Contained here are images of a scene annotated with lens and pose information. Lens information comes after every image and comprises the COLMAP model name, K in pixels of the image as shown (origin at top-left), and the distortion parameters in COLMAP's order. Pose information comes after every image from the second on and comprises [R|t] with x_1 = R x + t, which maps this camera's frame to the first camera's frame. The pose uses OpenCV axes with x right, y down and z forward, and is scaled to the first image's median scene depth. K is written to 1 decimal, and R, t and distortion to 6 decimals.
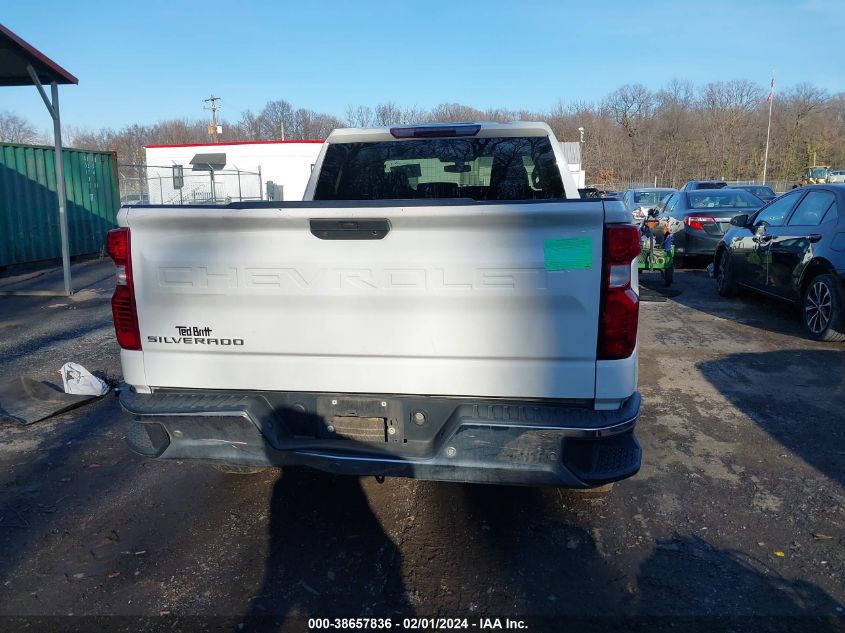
lens RADIAL K [[653.9, 0, 422.5], [0, 653.9, 316.5], [0, 0, 1]] dist [0.038506, -0.051069]
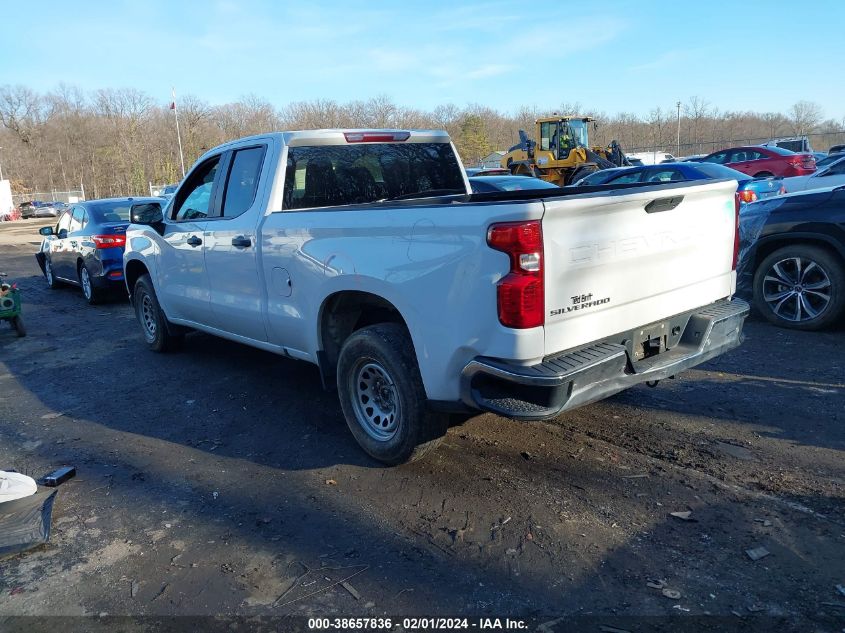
lens RADIAL K [[653.9, 0, 422.5], [0, 653.9, 316.5], [0, 0, 1]] dist [0.038506, -0.051069]
pose [[0.672007, -0.179247, 0.718524, -0.991479], [0.186178, 0.979994, 0.070350, -0.059521], [-0.716759, 0.086498, 0.691935, 0.254031]]
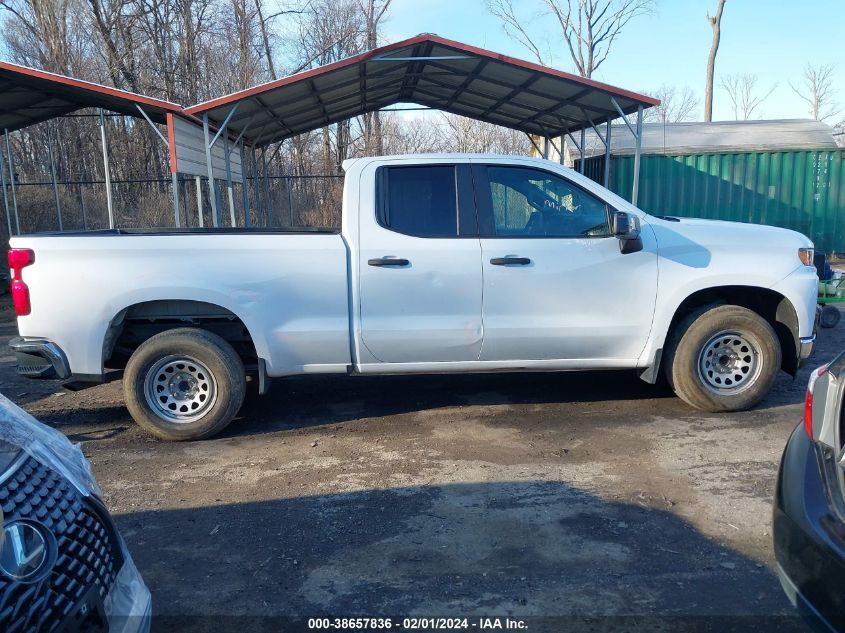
lens RADIAL K [[654.1, 0, 434.0], [0, 654.1, 318.3], [0, 0, 1]] dist [0.036311, -0.006293]
pose [[0.236665, 0.175214, -0.955662, 1.634591], [-0.157921, 0.977462, 0.140103, -0.264803], [0.958671, 0.117762, 0.259001, 1.099659]]
